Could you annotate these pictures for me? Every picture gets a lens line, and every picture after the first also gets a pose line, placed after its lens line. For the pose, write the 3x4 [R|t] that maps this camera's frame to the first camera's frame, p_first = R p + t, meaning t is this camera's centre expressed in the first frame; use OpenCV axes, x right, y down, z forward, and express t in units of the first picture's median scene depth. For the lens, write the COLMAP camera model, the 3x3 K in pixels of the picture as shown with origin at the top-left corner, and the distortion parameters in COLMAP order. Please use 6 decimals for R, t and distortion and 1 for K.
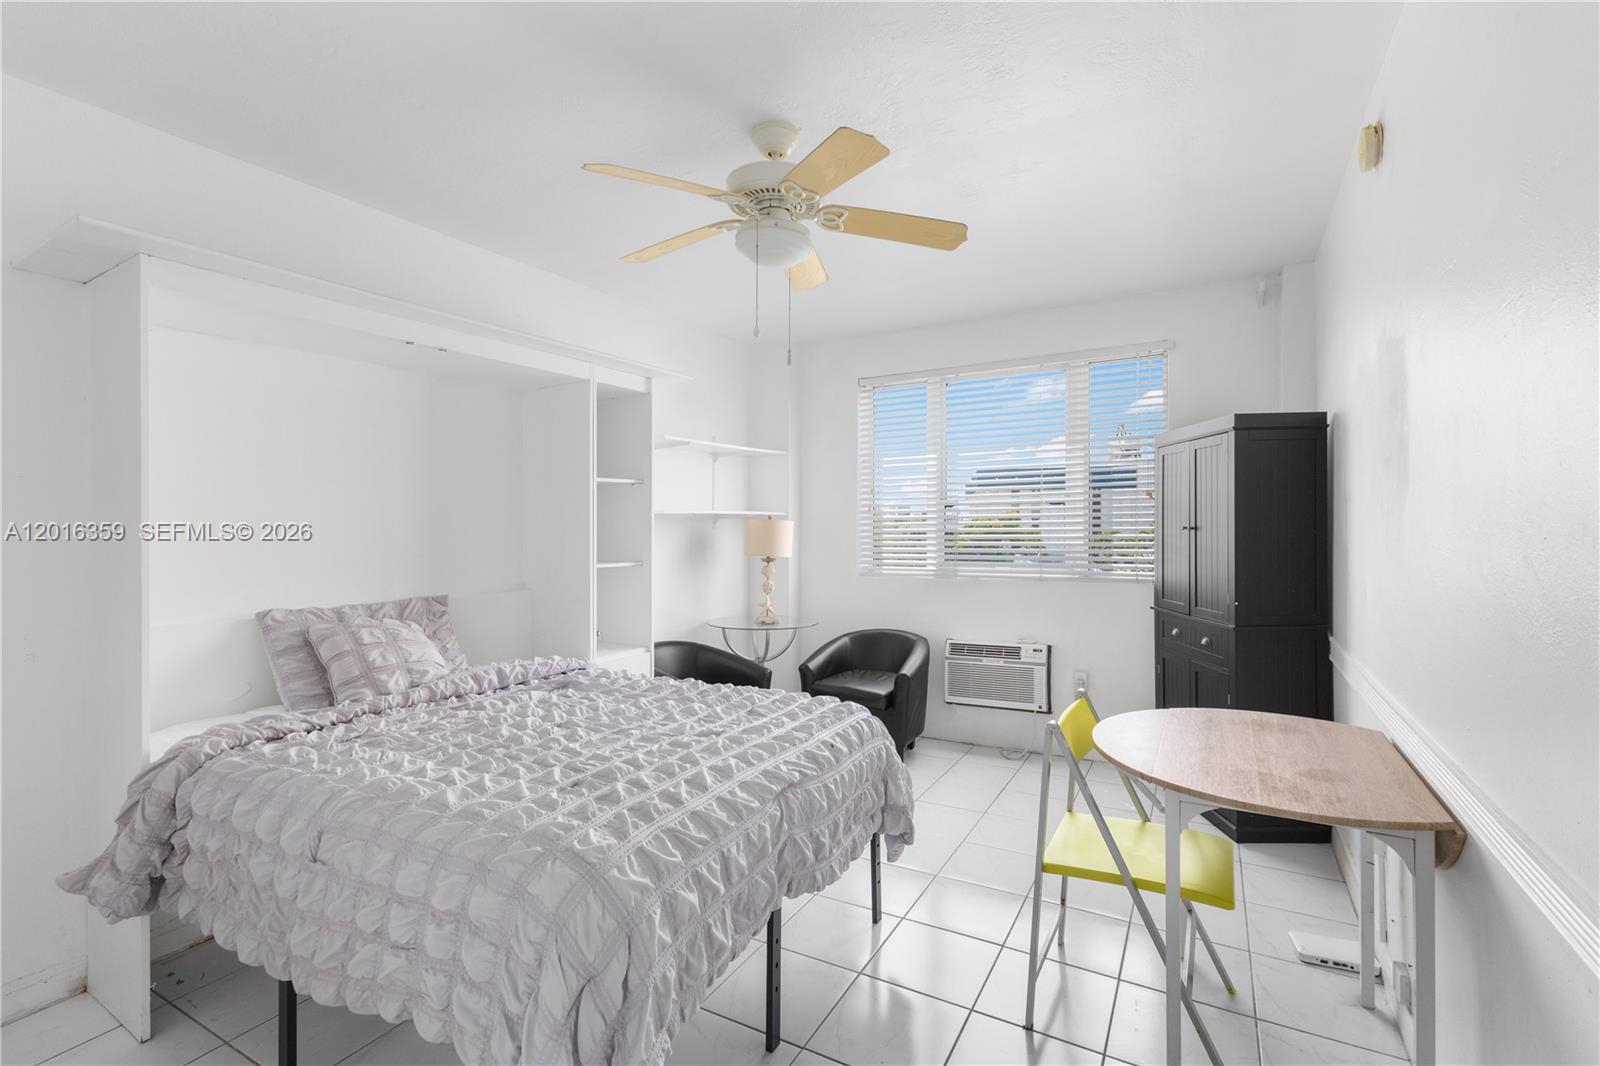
lens RADIAL K [[703.1, 0, 792.2], [0, 703.1, 534.4], [0, 0, 1]] dist [0.008284, -0.000157]
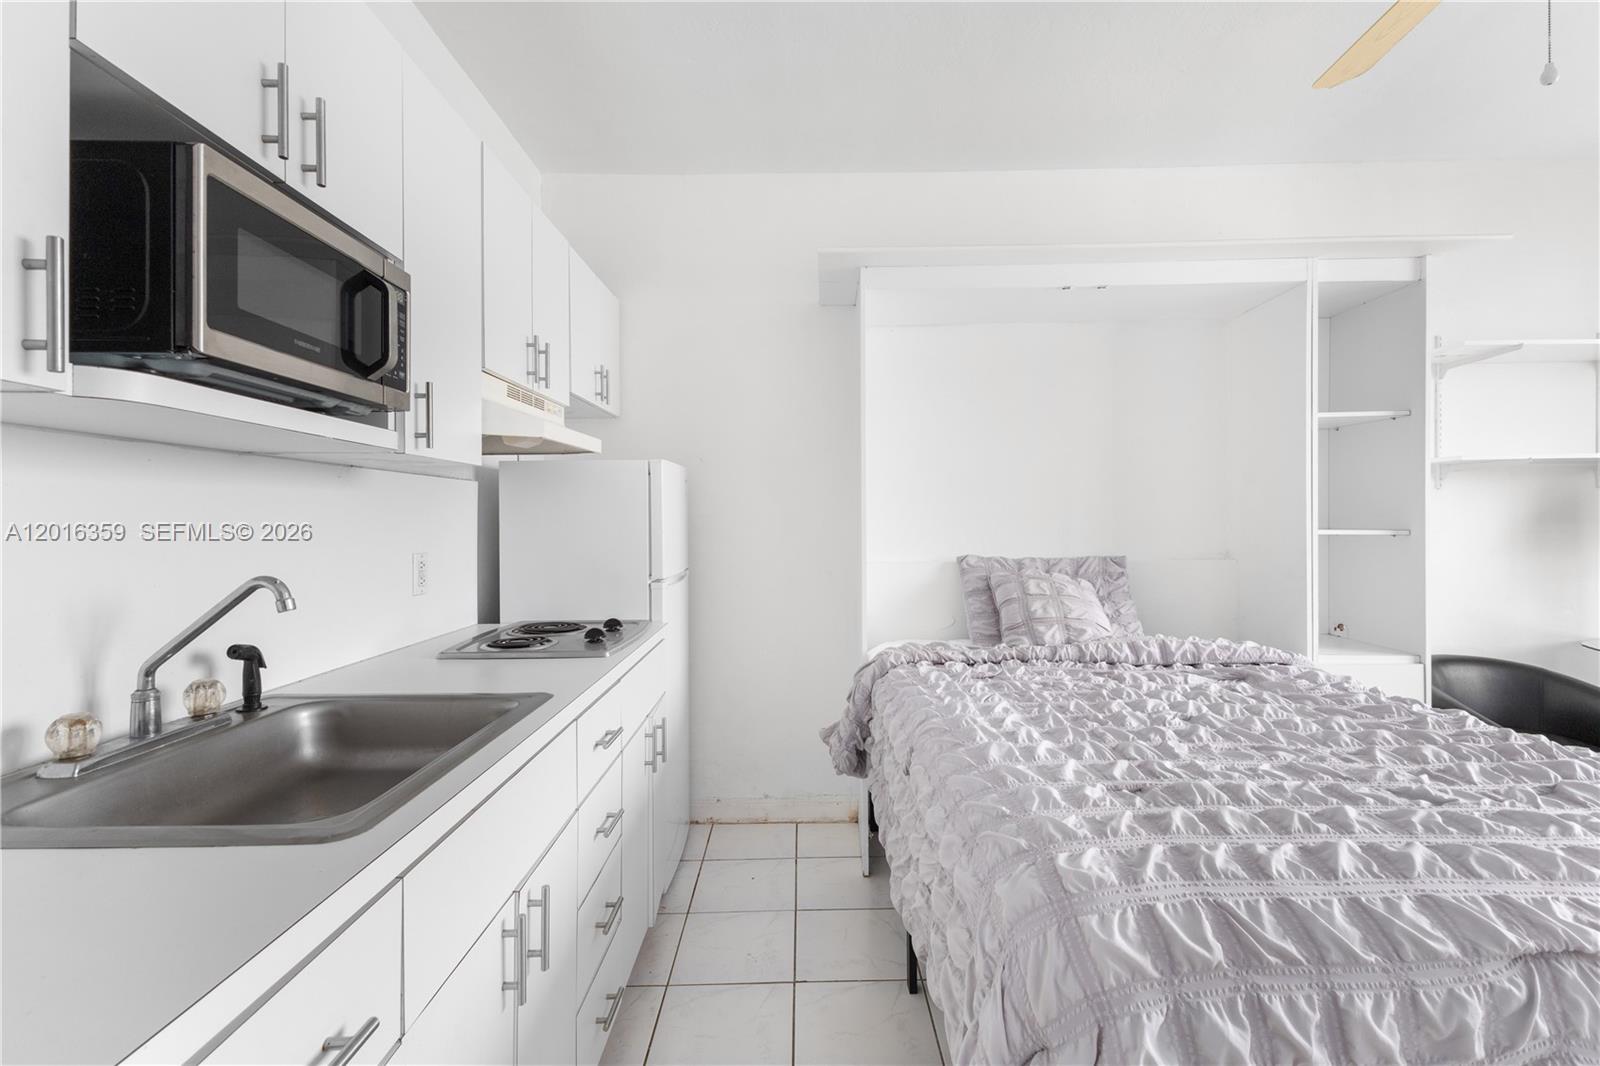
lens RADIAL K [[690.3, 0, 810.3], [0, 690.3, 512.4], [0, 0, 1]] dist [0.001525, -0.000997]
pose [[0.506690, 0.004913, -0.862114, 0.099023], [-0.015474, 0.999874, -0.003396, 0.046006], [0.861989, 0.015062, 0.506702, 0.218788]]
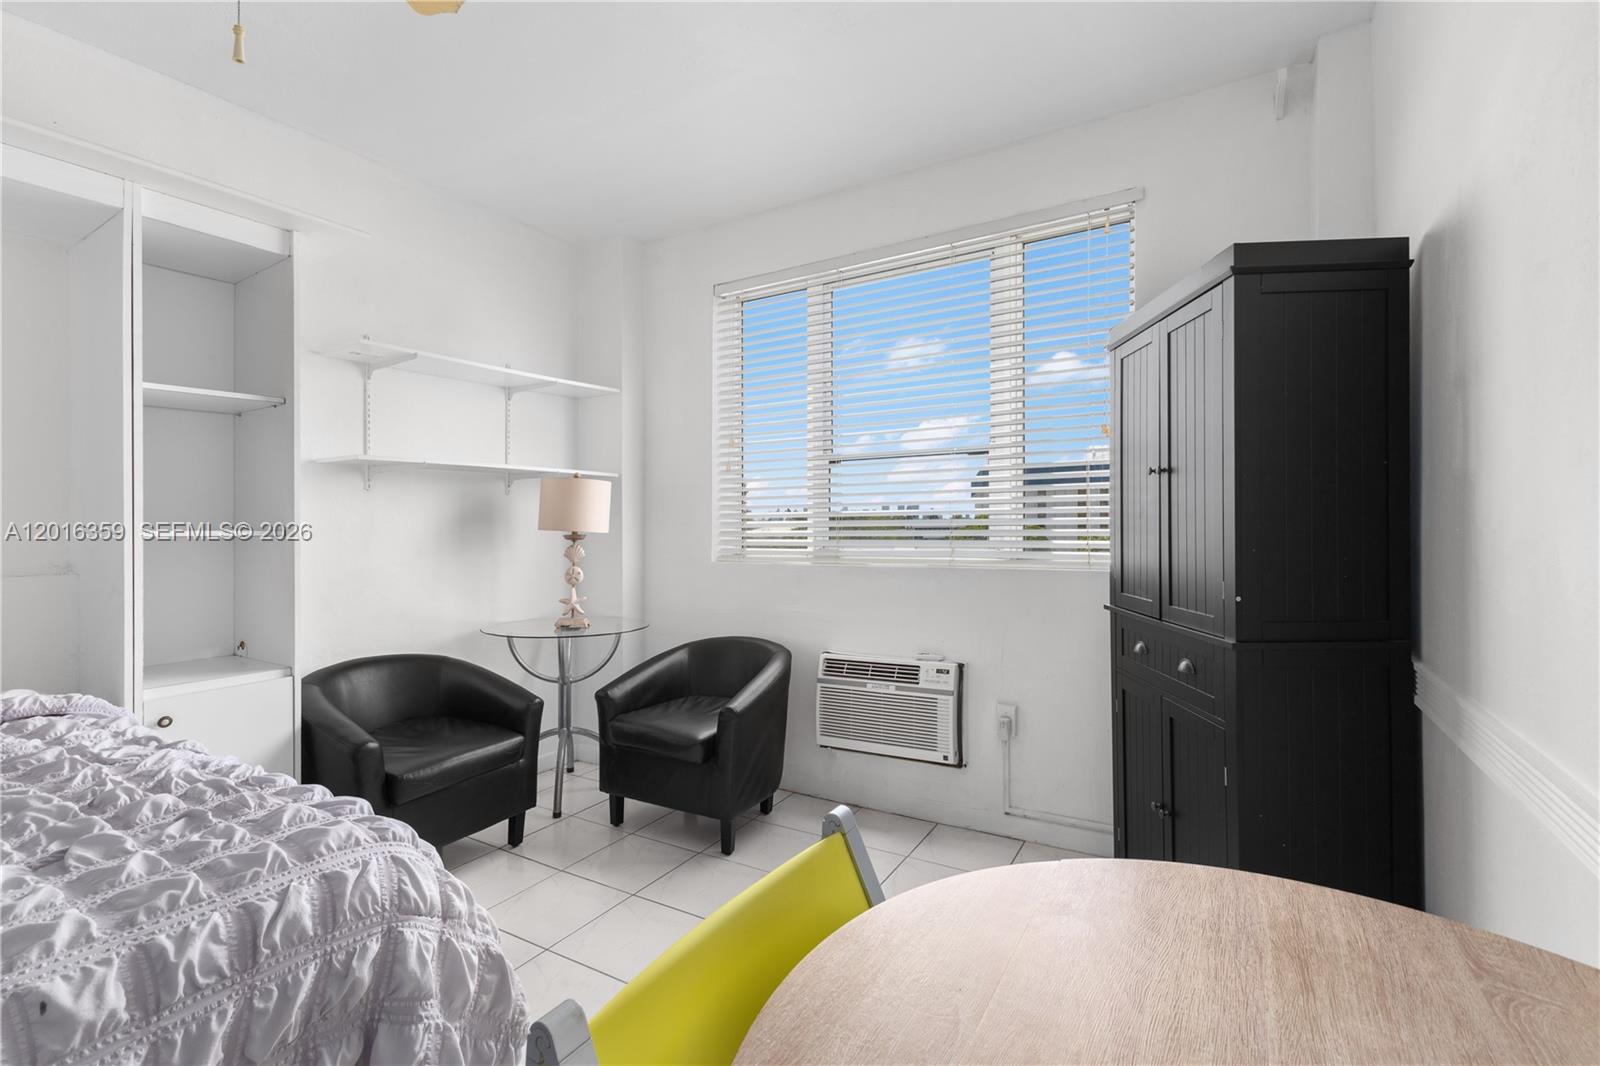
lens RADIAL K [[695.9, 0, 806.8], [0, 695.9, 525.9], [0, 0, 1]] dist [0.009684, 0.000043]
pose [[0.999989, 0.003323, -0.003378, 0.344412], [-0.003367, 0.999908, -0.013125, 0.057395], [0.003334, 0.013136, 0.999908, 0.530768]]
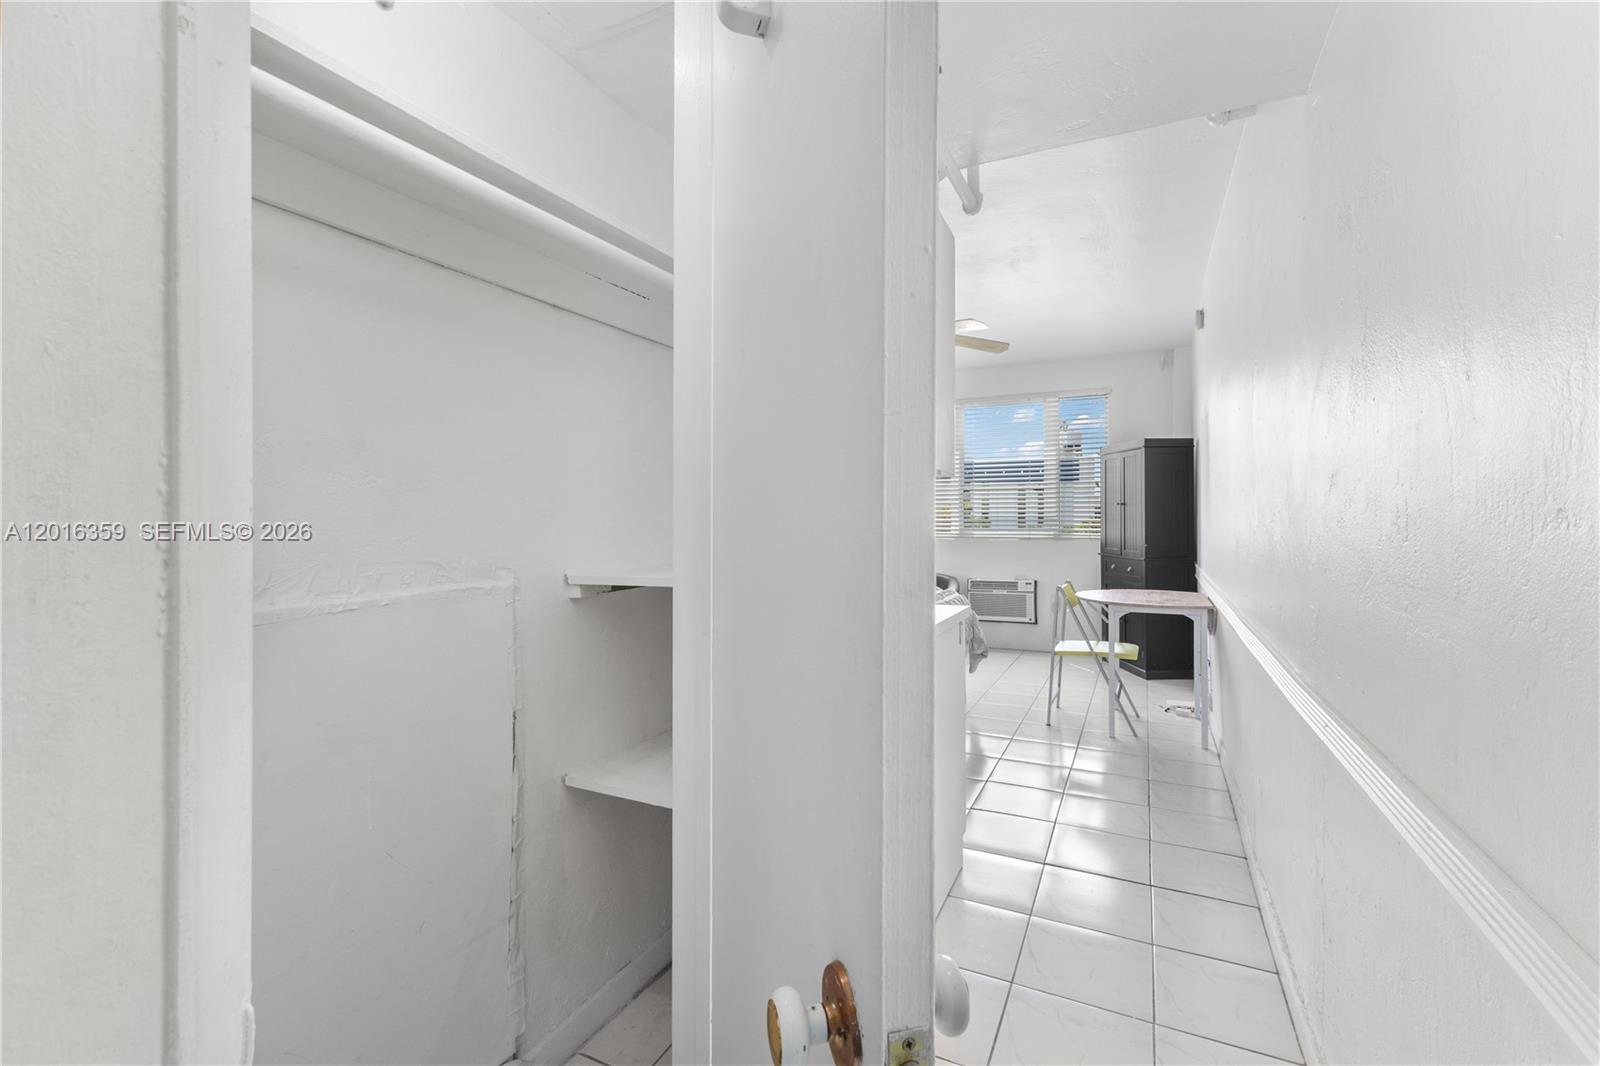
lens RADIAL K [[690.3, 0, 810.3], [0, 690.3, 512.4], [0, 0, 1]] dist [0.001525, -0.000997]
pose [[0.996606, 0.005176, 0.082154, -0.398787], [-0.003986, 0.999885, -0.014637, 0.049404], [-0.082220, 0.014260, 0.996512, -0.745827]]
